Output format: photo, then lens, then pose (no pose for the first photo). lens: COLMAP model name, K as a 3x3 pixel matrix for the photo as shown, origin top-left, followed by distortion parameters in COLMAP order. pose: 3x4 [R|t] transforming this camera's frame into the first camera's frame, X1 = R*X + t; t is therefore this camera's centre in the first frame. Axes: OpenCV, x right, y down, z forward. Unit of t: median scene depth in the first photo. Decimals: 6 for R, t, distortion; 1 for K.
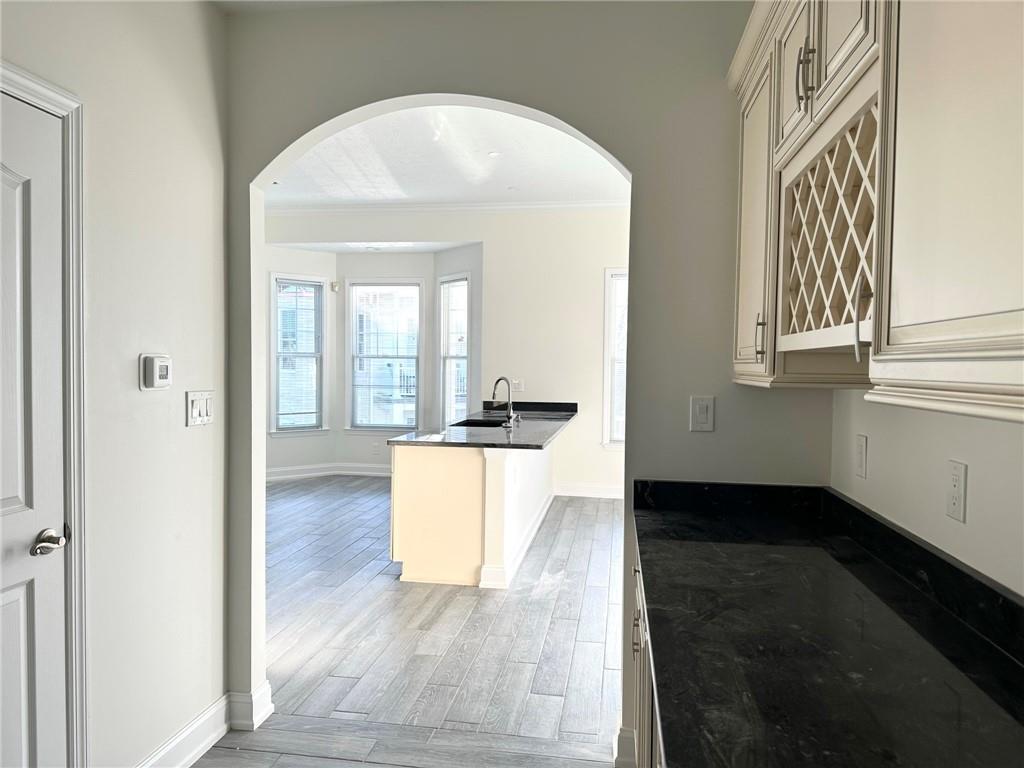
lens RADIAL K [[701.6, 0, 506.0], [0, 701.6, 388.9], [0, 0, 1]] dist [0.095863, -0.128605]
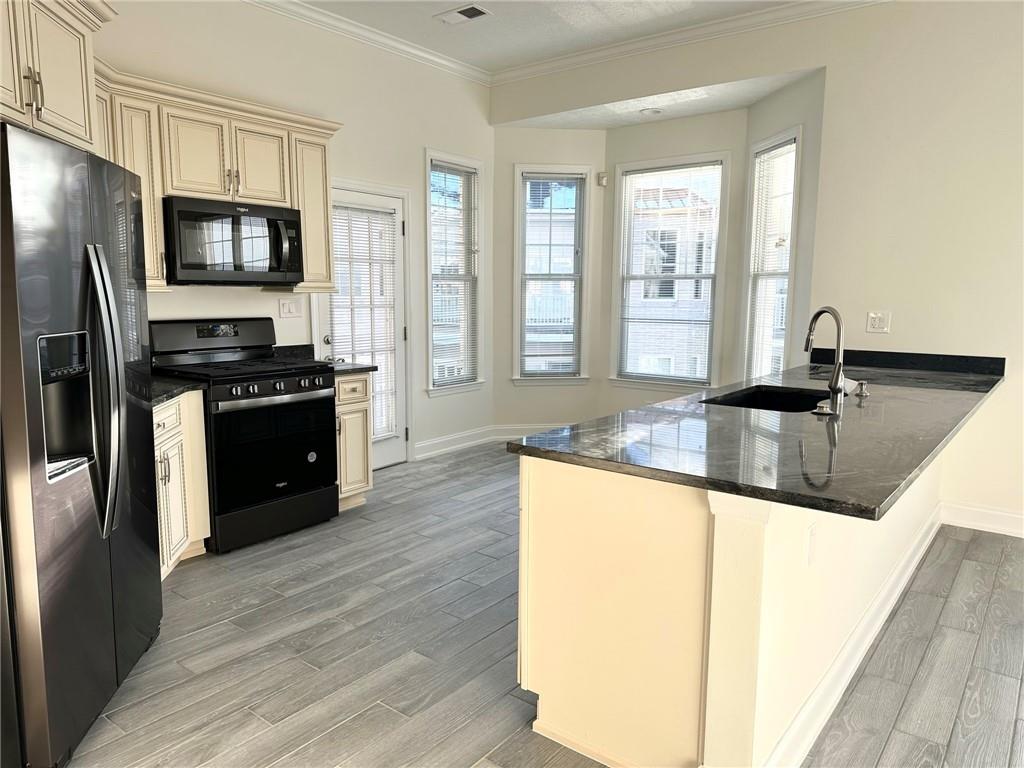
lens RADIAL K [[701.6, 0, 506.0], [0, 701.6, 388.9], [0, 0, 1]] dist [0.095863, -0.128605]
pose [[0.874190, 0.059013, -0.481985, 0.031275], [-0.010309, 0.994620, 0.103081, -0.006702], [0.485475, -0.085144, 0.870095, 0.329755]]
